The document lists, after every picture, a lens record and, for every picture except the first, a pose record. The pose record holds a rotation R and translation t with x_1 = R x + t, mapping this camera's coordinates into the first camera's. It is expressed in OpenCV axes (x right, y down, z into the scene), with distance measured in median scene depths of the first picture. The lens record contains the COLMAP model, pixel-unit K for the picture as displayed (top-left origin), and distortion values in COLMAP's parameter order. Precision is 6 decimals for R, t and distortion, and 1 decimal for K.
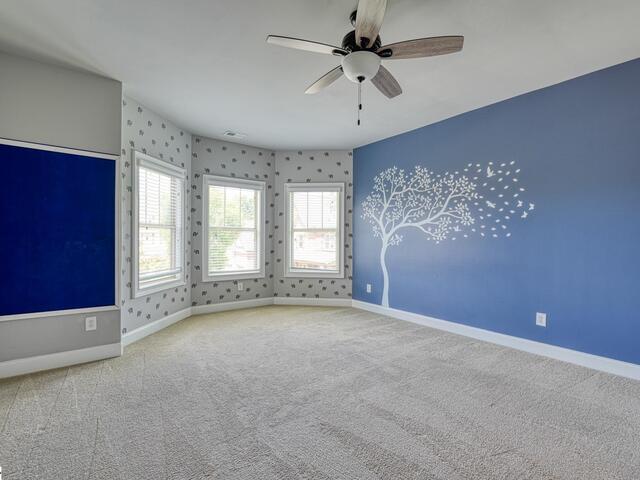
lens RADIAL K [[316.1, 0, 320.0], [0, 316.1, 240.0], [0, 0, 1]] dist [-0.001106, 0.000242]
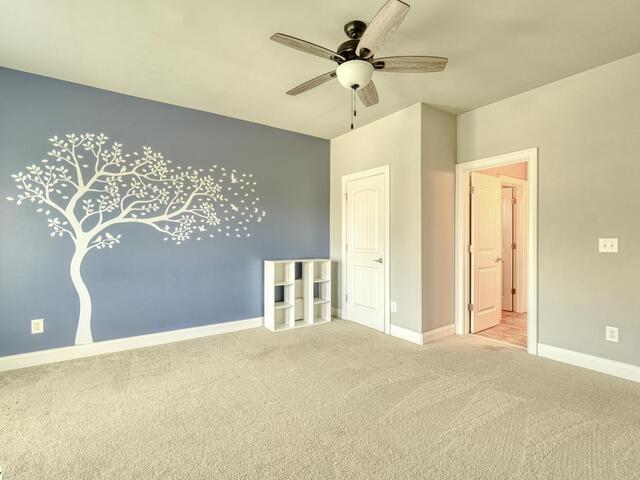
lens RADIAL K [[316.1, 0, 320.0], [0, 316.1, 240.0], [0, 0, 1]] dist [-0.001106, 0.000242]
pose [[0.034139, -0.017900, 0.999257, -0.499336], [0.003236, 0.999836, 0.017800, -0.015346], [-0.999412, 0.002626, 0.034191, 0.579562]]
